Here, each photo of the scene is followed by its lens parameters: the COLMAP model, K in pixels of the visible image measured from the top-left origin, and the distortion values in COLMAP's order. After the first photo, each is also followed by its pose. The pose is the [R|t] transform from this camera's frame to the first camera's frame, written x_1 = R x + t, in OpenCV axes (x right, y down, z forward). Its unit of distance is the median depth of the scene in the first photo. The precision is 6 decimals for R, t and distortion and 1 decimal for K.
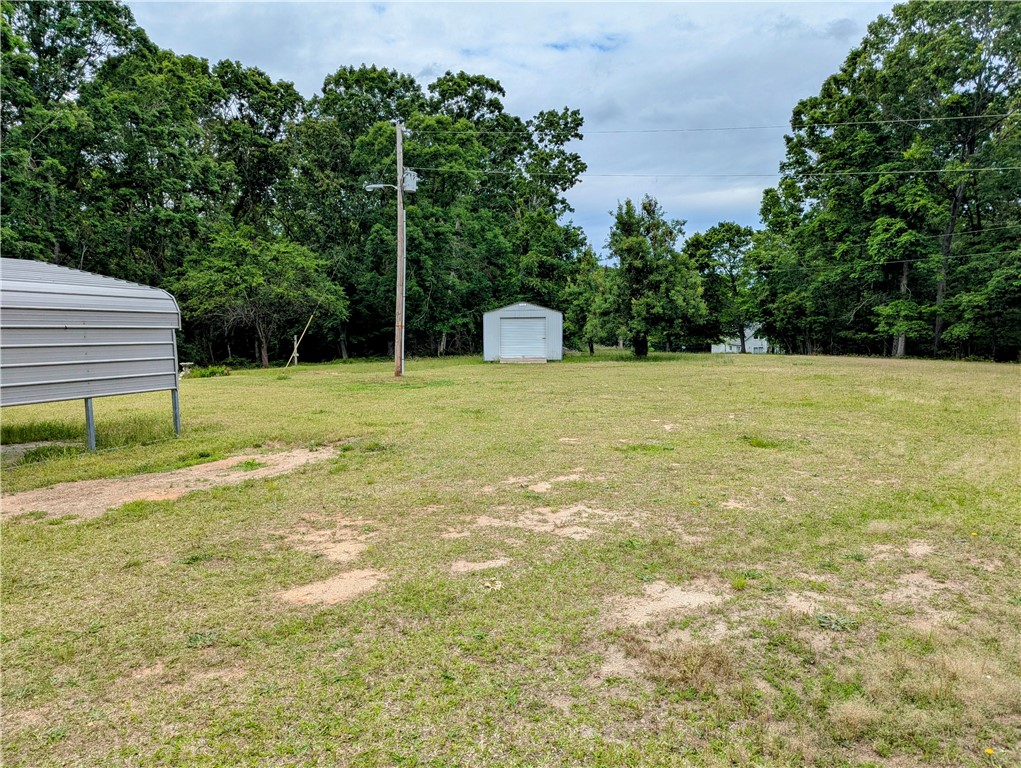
lens RADIAL K [[703.9, 0, 510.5], [0, 703.9, 384.0], [0, 0, 1]] dist [0.001387, 0.001020]
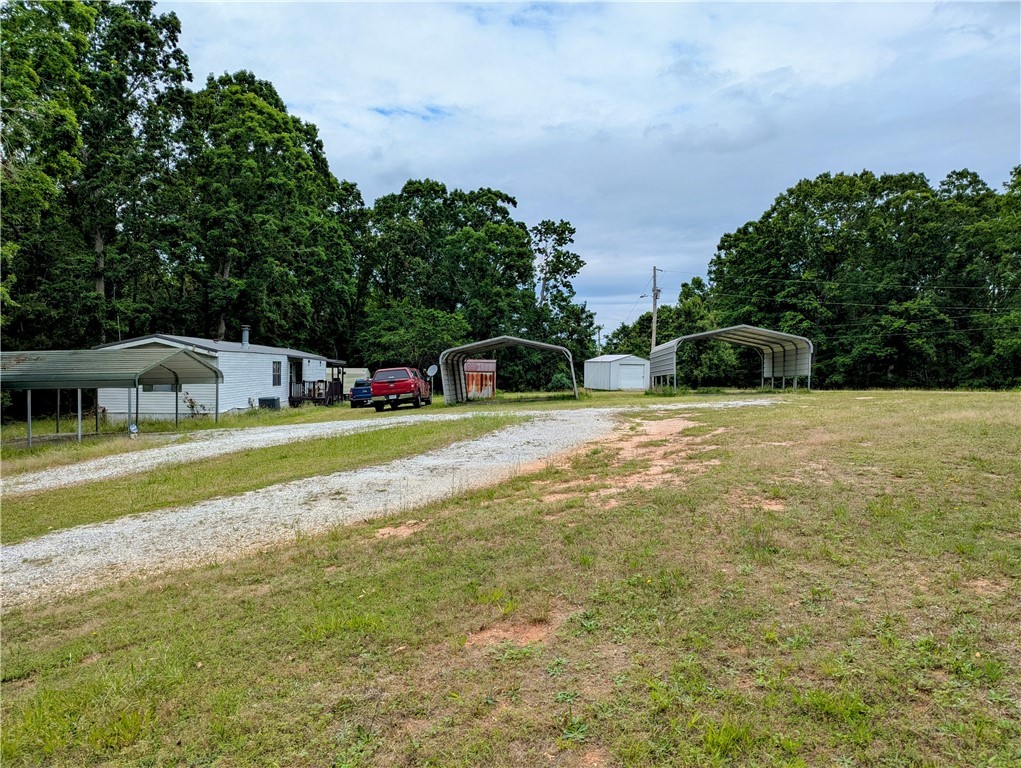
lens RADIAL K [[717.5, 0, 510.5], [0, 717.5, 384.0], [0, 0, 1]] dist [0.001796, 0.000187]
pose [[0.964727, 0.015231, 0.262810, -0.381787], [0.007074, 0.996465, -0.083714, 0.051354], [-0.263156, 0.082620, 0.961209, -0.312911]]
